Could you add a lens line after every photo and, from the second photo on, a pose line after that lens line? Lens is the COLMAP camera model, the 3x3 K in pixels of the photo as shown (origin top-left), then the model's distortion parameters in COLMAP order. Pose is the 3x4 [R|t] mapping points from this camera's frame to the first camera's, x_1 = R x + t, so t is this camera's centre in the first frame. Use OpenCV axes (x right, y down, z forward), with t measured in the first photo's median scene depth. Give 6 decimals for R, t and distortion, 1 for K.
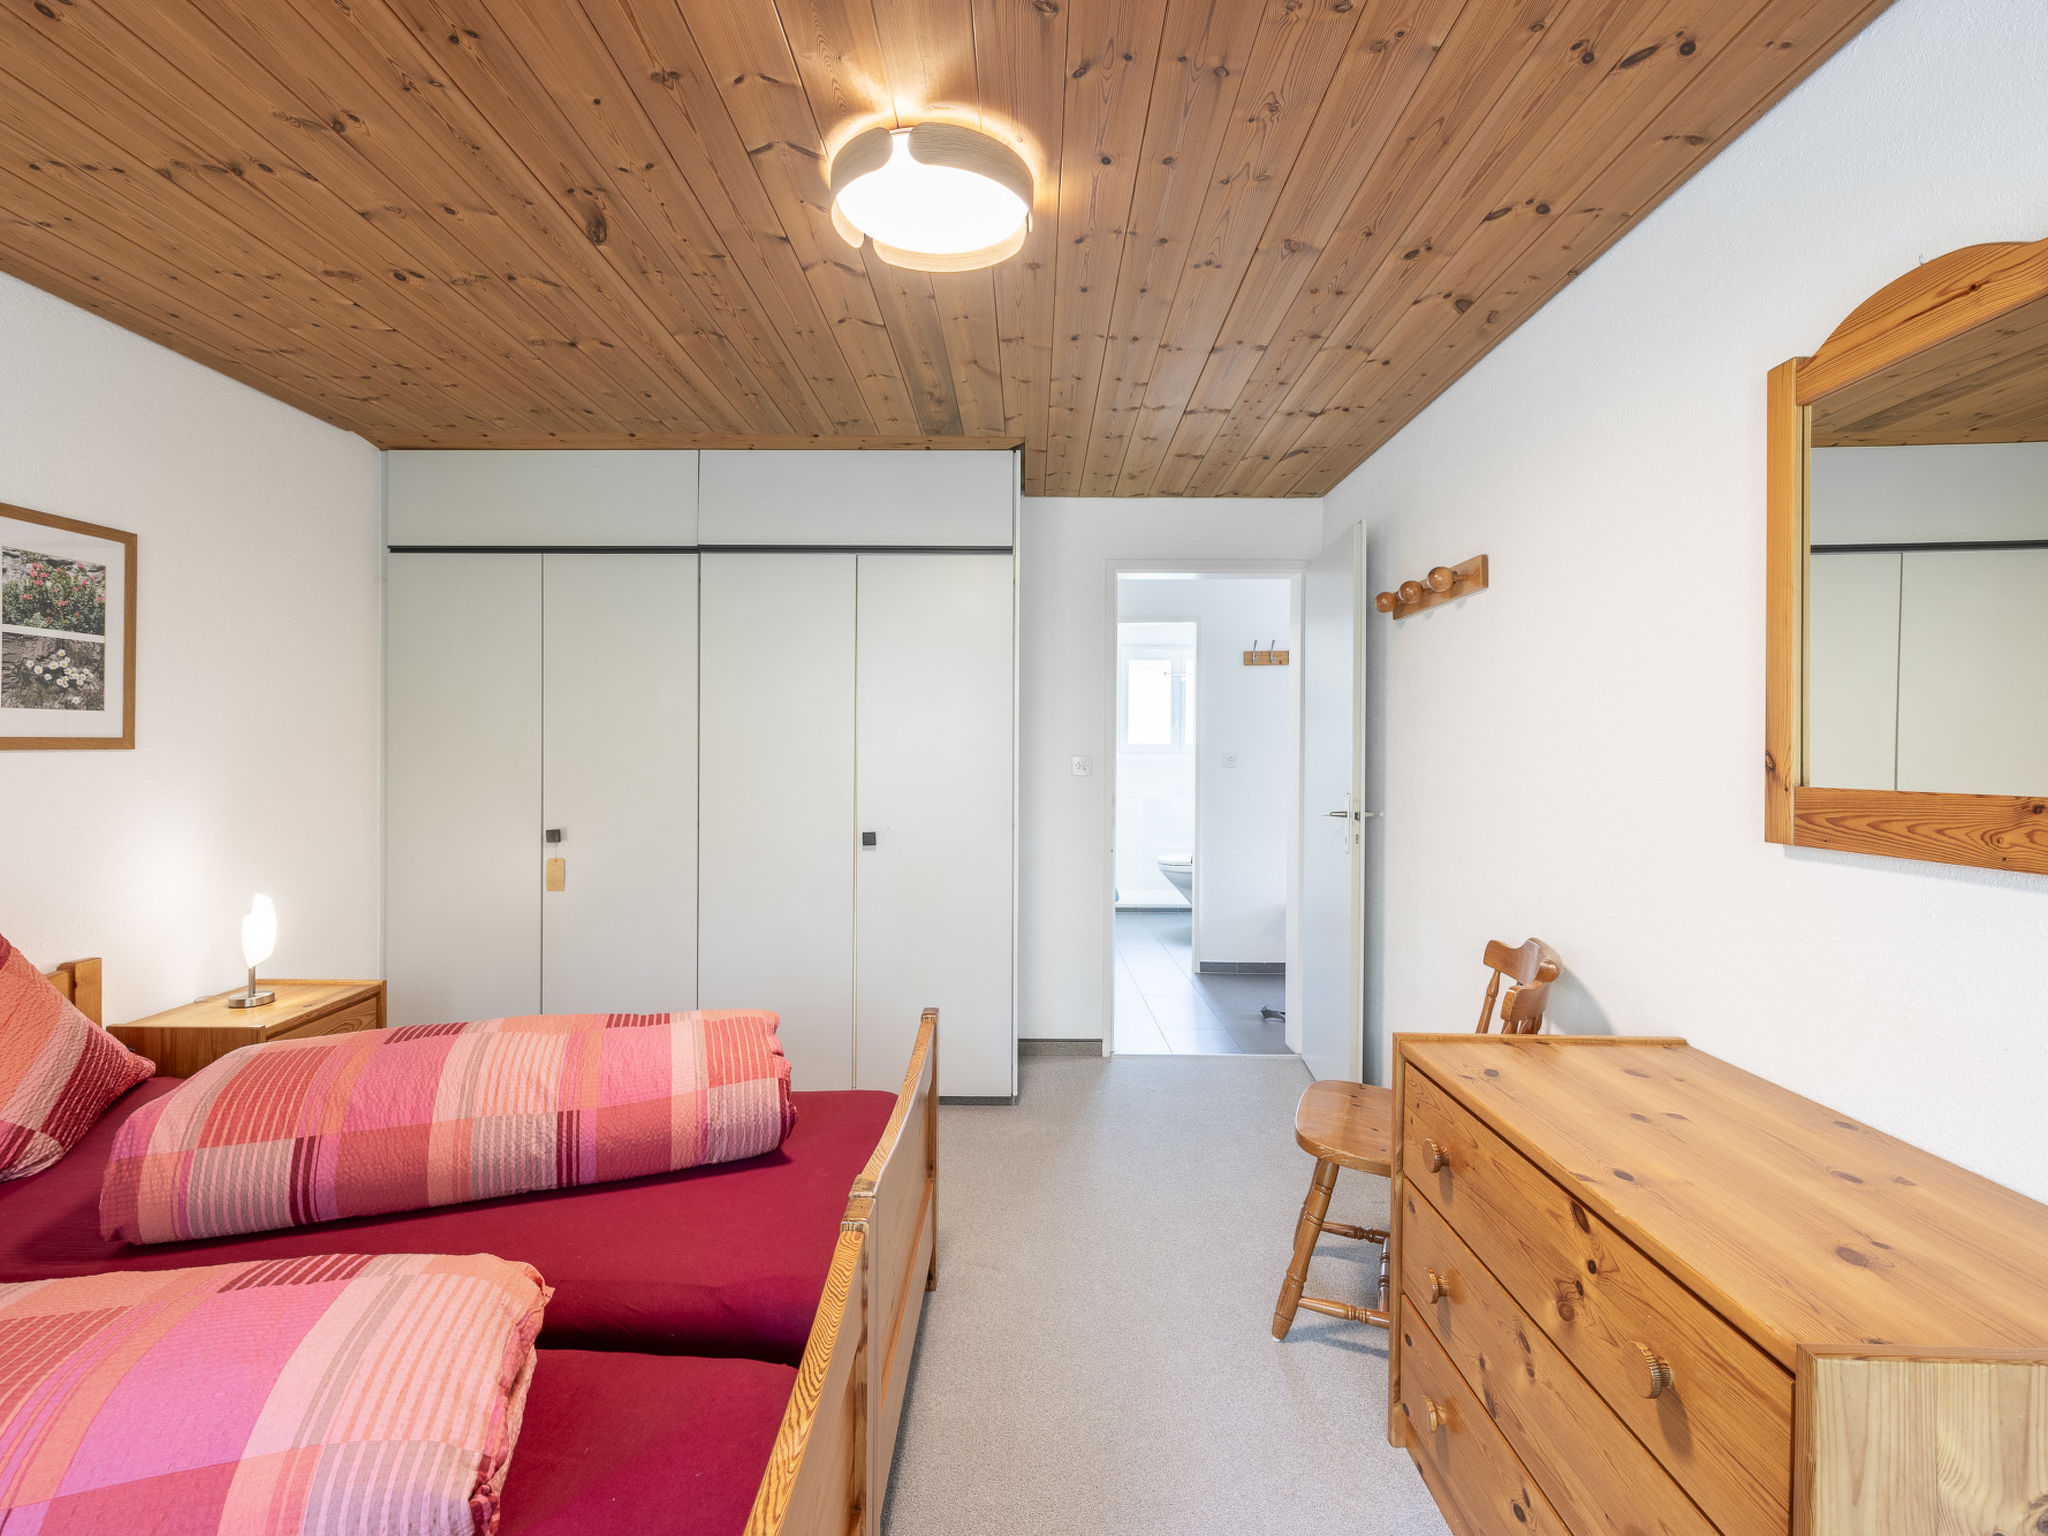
lens RADIAL K [[947.3, 0, 1019.1], [0, 947.3, 757.8], [0, 0, 1]] dist [-0.002047, 0.000381]
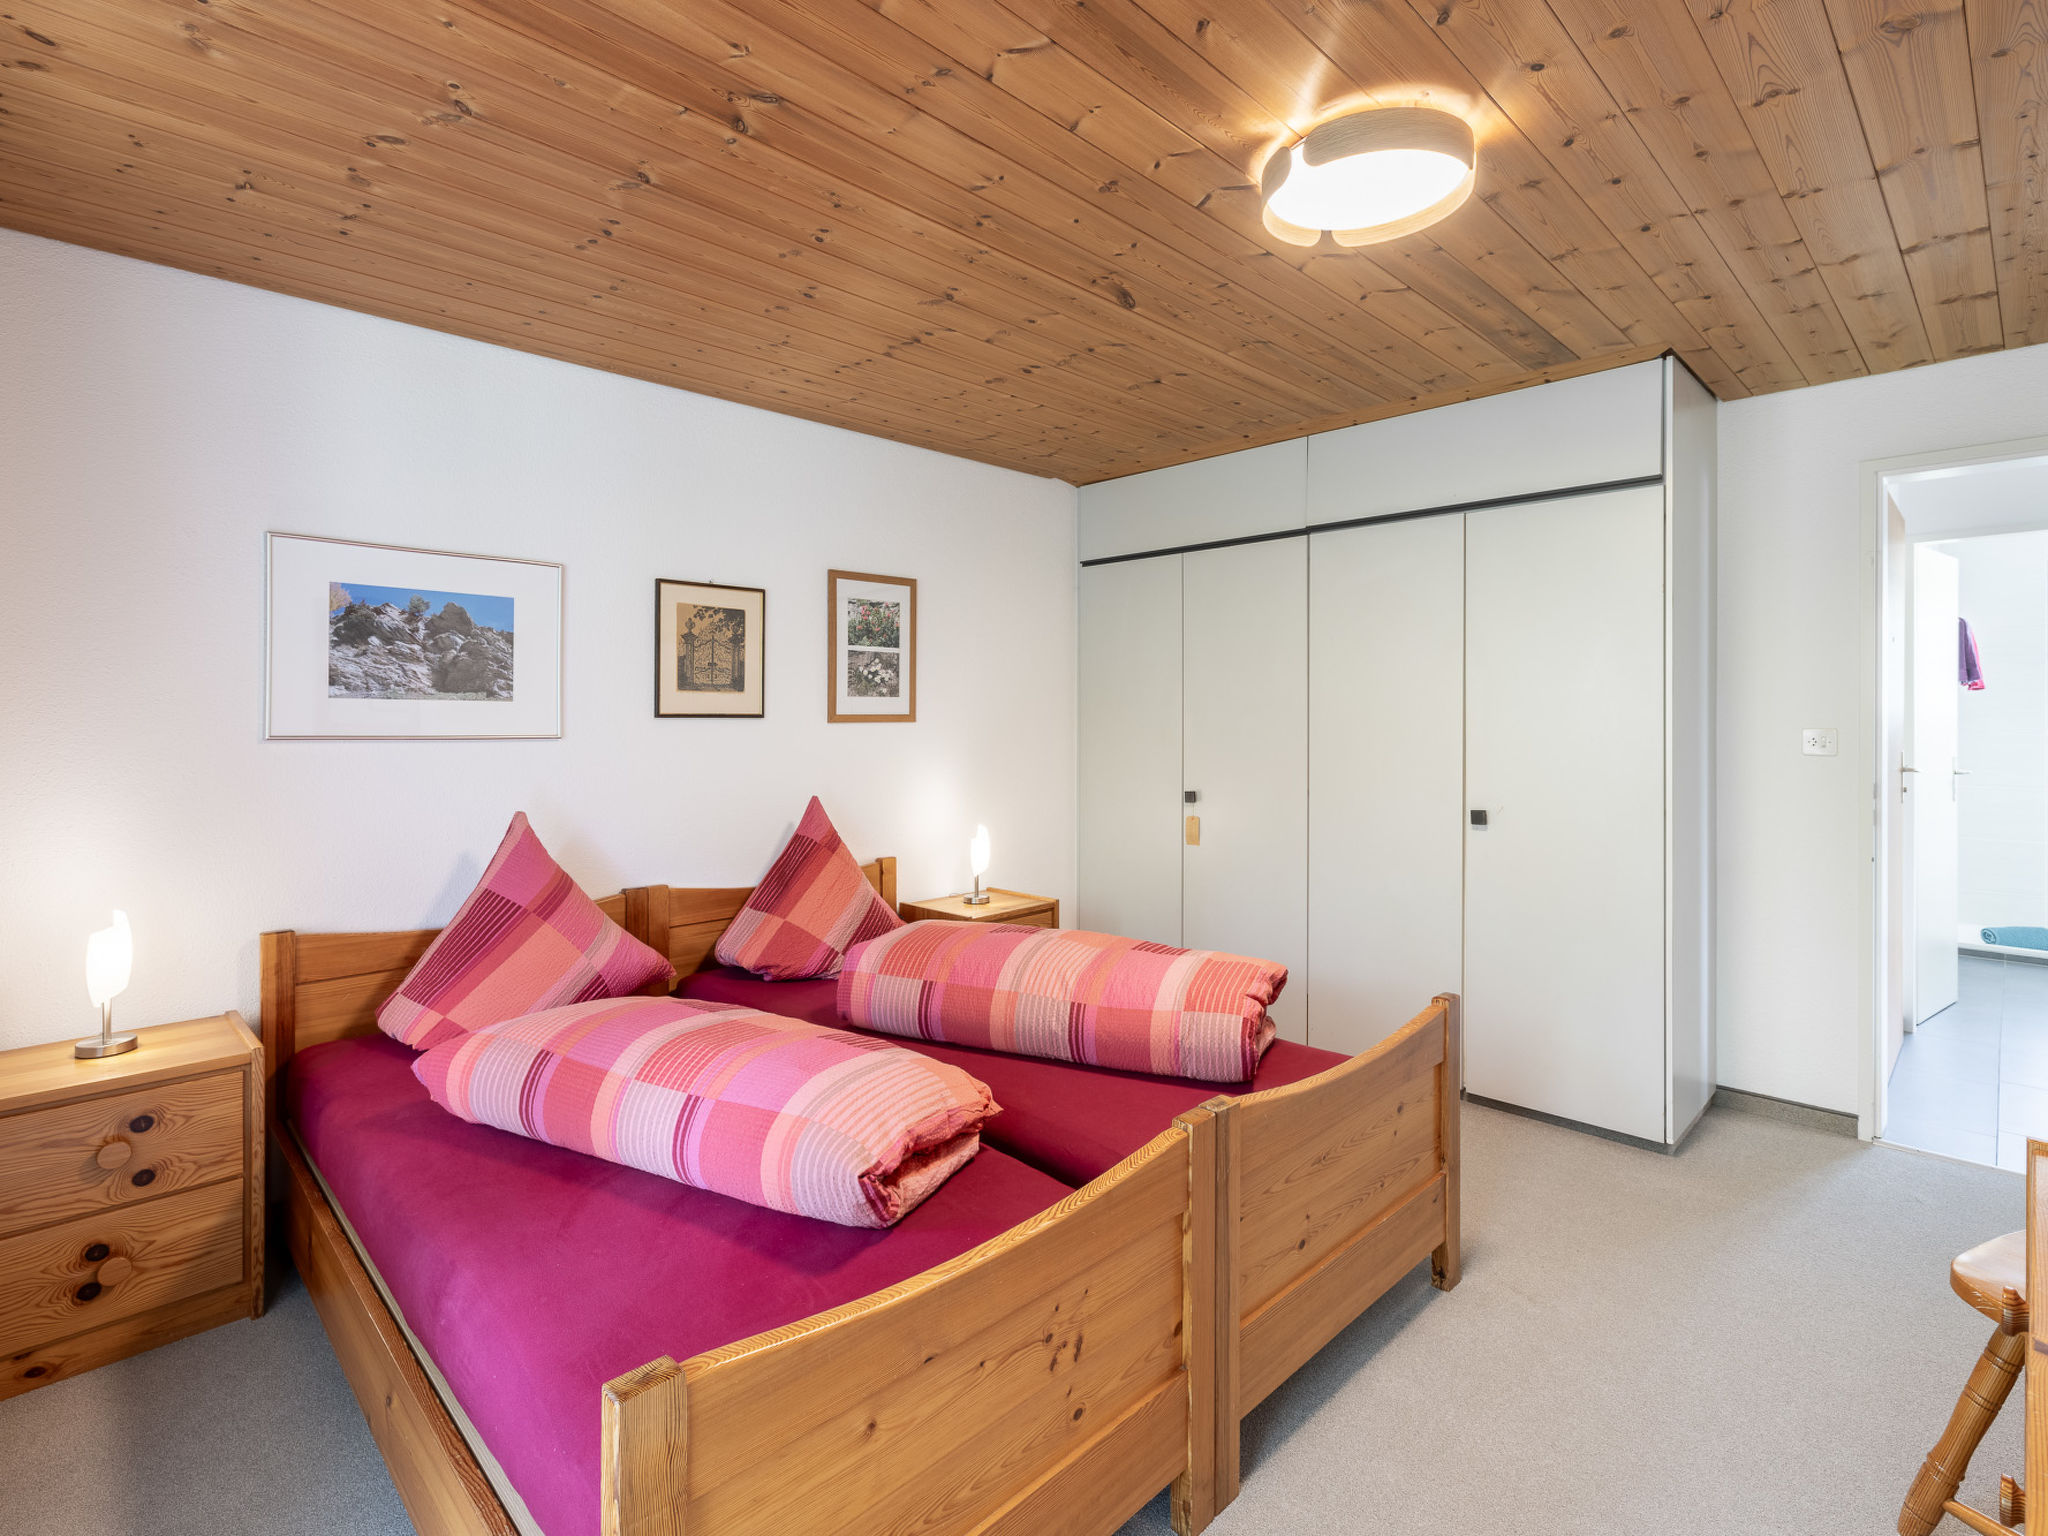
lens RADIAL K [[996.6, 0, 1014.9], [0, 996.6, 726.6], [0, 0, 1]] dist [-0.001579, 0.000524]
pose [[0.709052, 0.001756, -0.705154, 0.323967], [-0.004553, 0.999987, -0.002087, 0.001117], [0.705142, 0.004690, 0.709051, -0.016050]]
